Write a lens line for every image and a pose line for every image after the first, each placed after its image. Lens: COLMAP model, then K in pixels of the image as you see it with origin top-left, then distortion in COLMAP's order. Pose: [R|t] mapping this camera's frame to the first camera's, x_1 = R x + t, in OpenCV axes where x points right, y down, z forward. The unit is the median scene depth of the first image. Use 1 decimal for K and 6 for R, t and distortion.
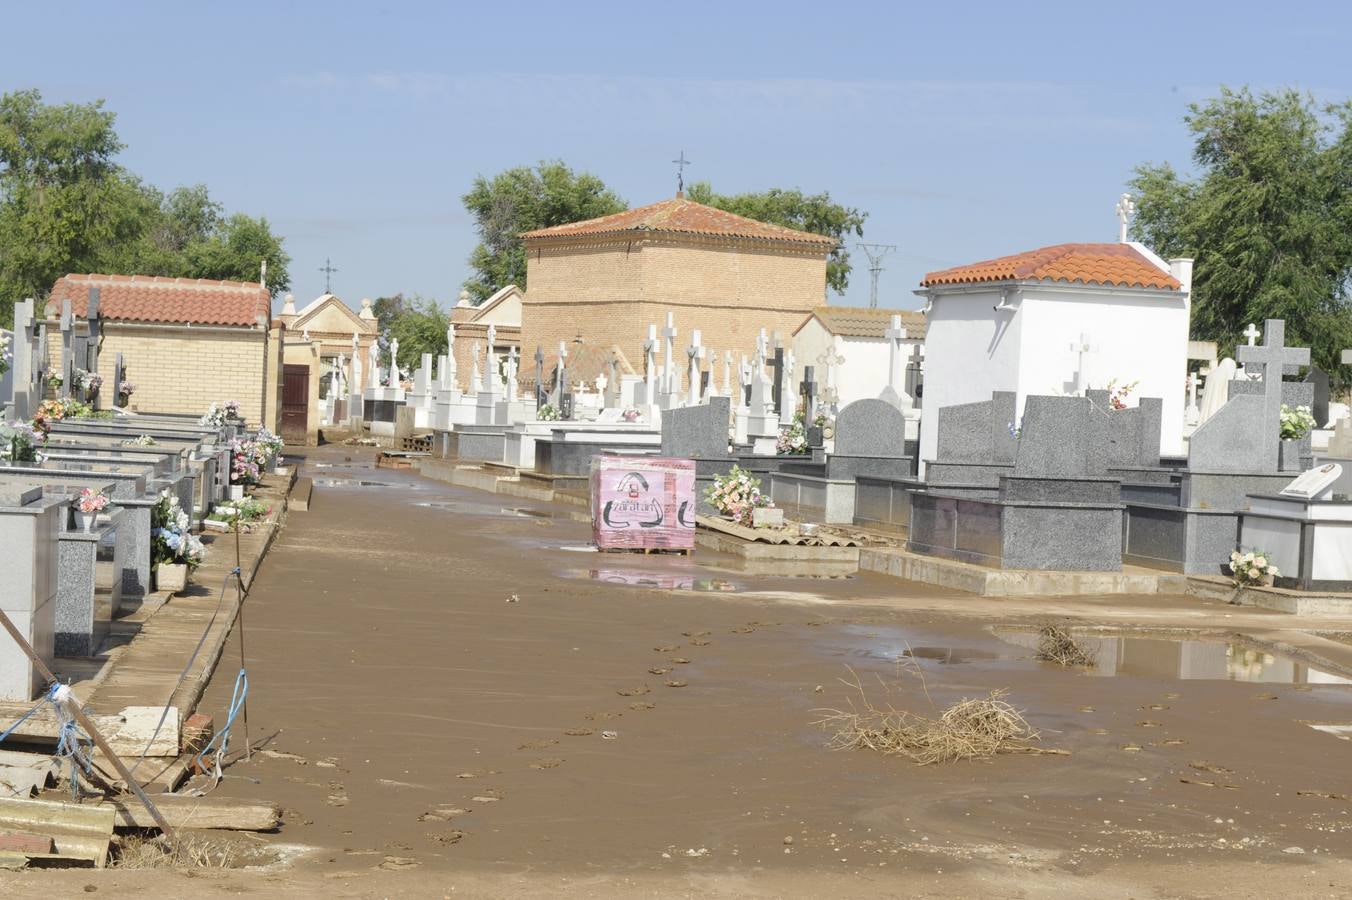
lens RADIAL K [[2598.4, 0, 676.0], [0, 2598.4, 450.0], [0, 0, 1]] dist [0.052163, 0.070676]
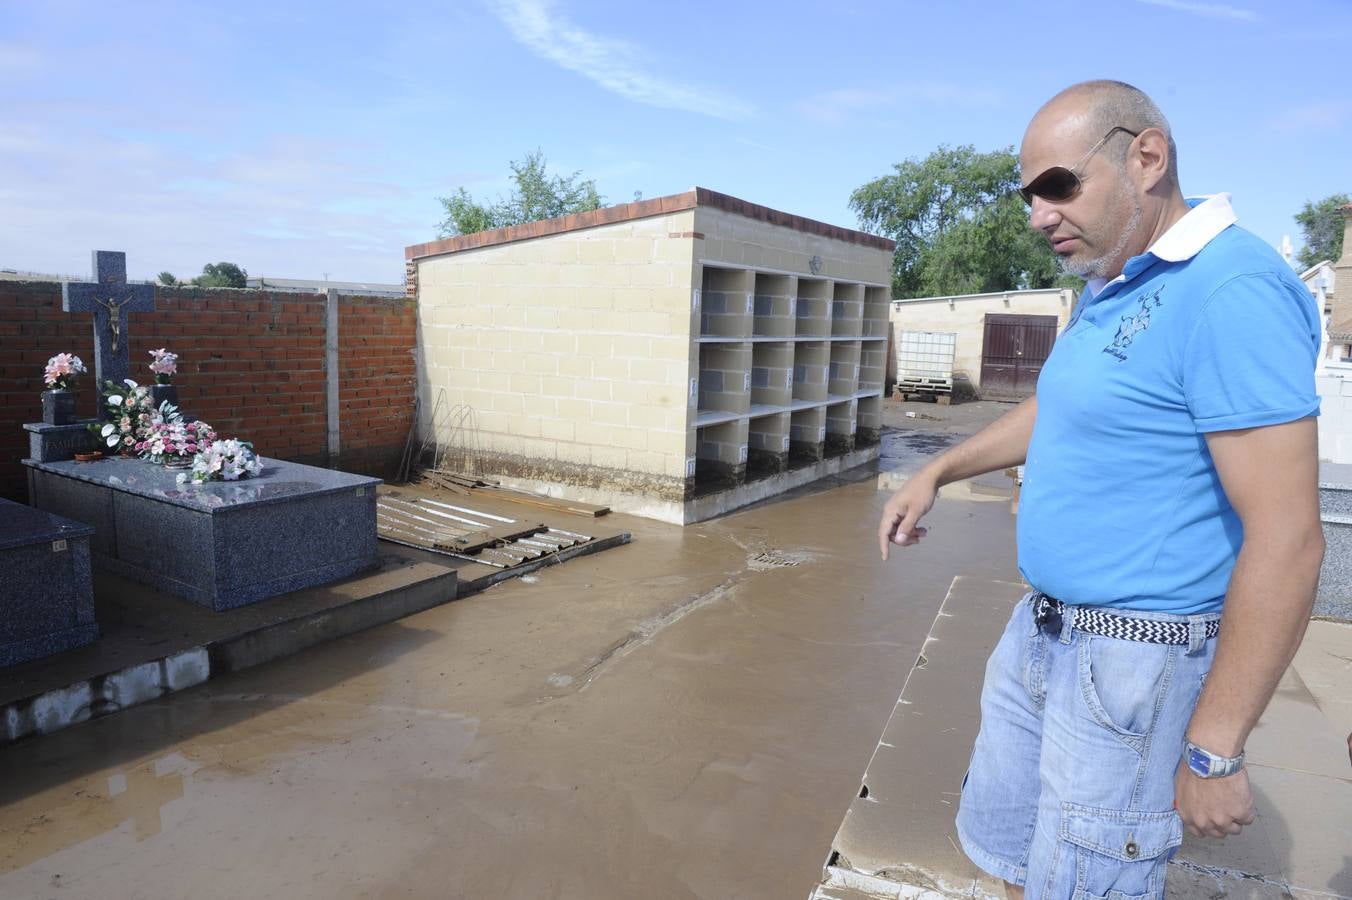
lens RADIAL K [[923.5, 0, 676.0], [0, 923.5, 450.0], [0, 0, 1]] dist [-0.056929, 0.000902]
pose [[0.772799, 0.078700, -0.629753, -0.074636], [-0.016453, 0.994433, 0.104083, -0.032743], [0.634438, -0.070074, 0.769791, 1.283748]]
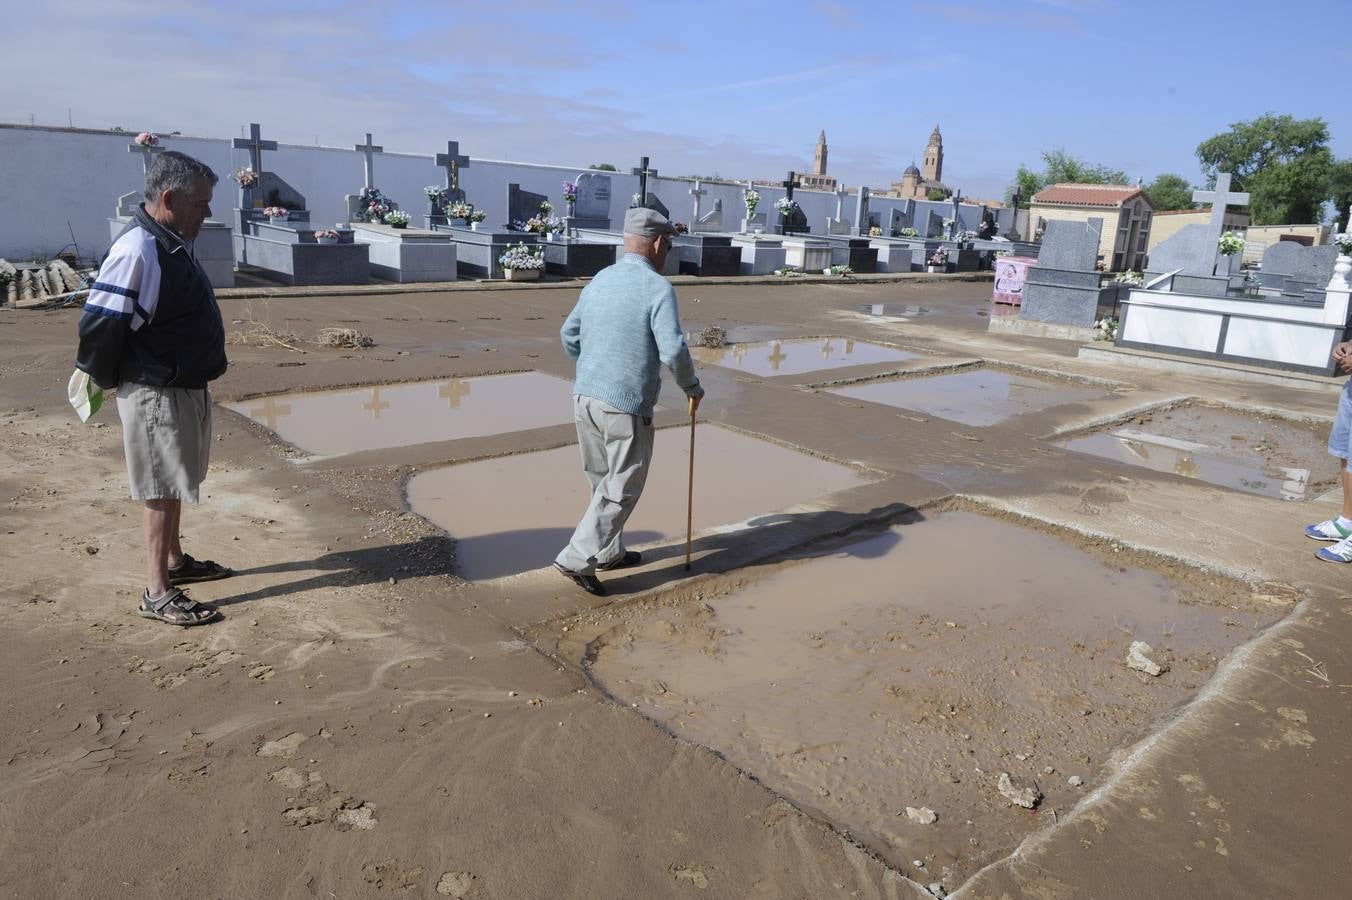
lens RADIAL K [[923.5, 0, 676.0], [0, 923.5, 450.0], [0, 0, 1]] dist [-0.056929, 0.000902]
pose [[0.571481, 0.203900, -0.794880, 0.339045], [-0.045689, 0.975042, 0.217267, 0.005057], [0.819342, -0.087846, 0.566534, 0.294625]]
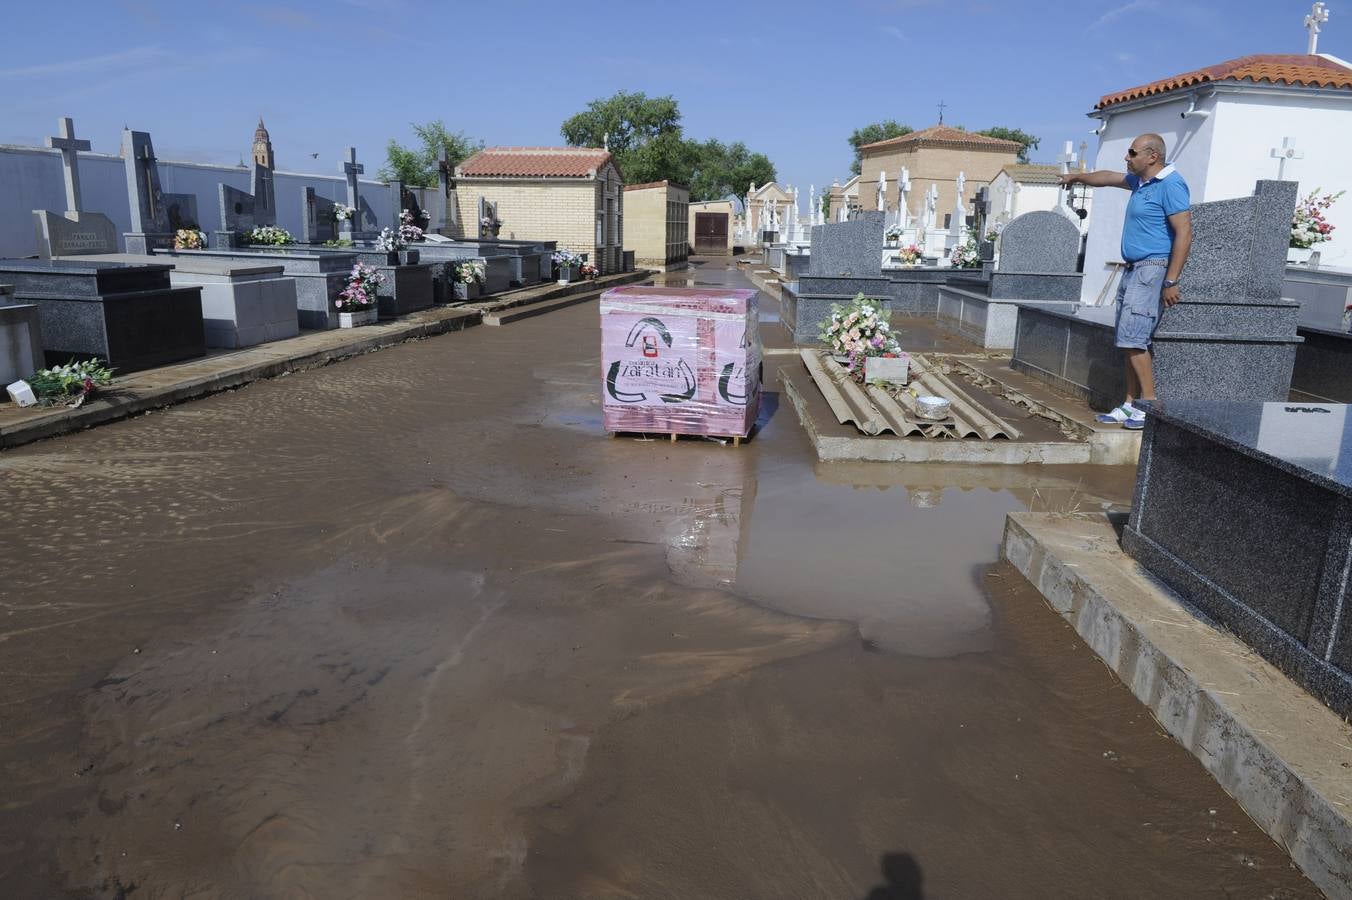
lens RADIAL K [[923.5, 0, 676.0], [0, 923.5, 450.0], [0, 0, 1]] dist [-0.056929, 0.000902]
pose [[0.957602, 0.047130, -0.284212, 0.044559], [0.013416, 0.978163, 0.207407, -0.005226], [0.287781, -0.202426, 0.936059, 0.618397]]
